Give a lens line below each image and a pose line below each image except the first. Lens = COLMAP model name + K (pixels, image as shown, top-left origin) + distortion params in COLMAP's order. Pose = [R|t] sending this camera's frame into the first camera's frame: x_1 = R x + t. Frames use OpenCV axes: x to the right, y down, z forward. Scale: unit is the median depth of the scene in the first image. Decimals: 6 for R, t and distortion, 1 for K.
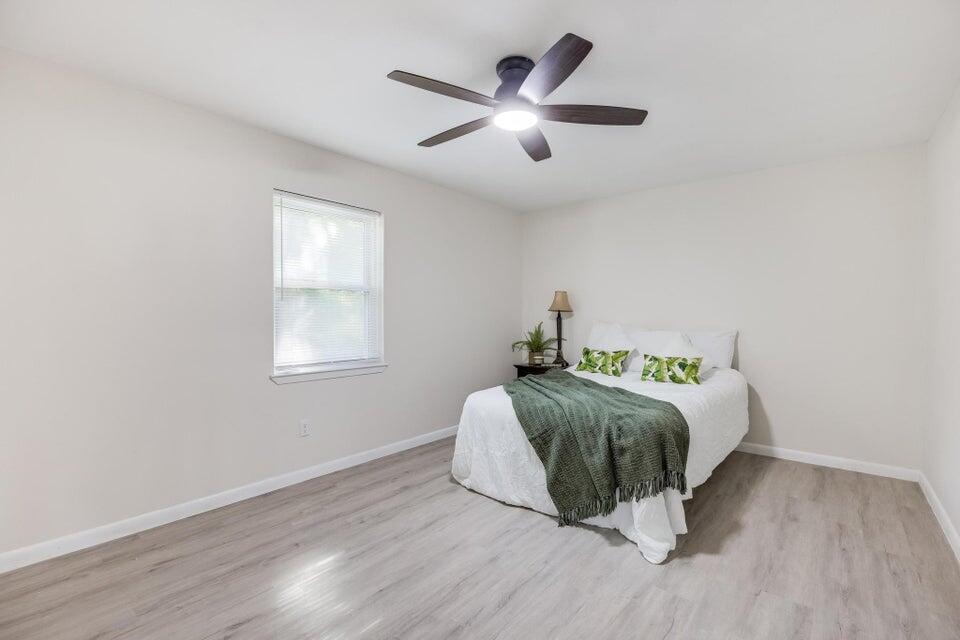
lens RADIAL K [[444.0, 0, 480.0], [0, 444.0, 320.0], [0, 0, 1]] dist [-0.001654, -0.000133]
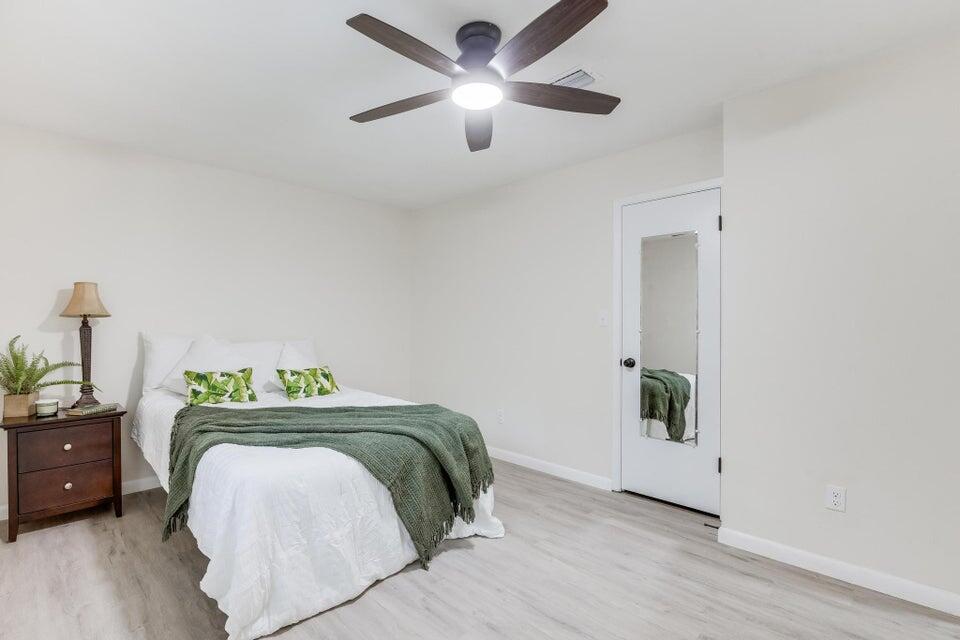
lens RADIAL K [[444.0, 0, 480.0], [0, 444.0, 320.0], [0, 0, 1]] dist [-0.001654, -0.000133]
pose [[0.087481, 0.008335, 0.996131, -0.601678], [0.007143, 0.999934, -0.008995, -0.009654], [-0.996141, 0.007902, 0.087415, 0.730494]]
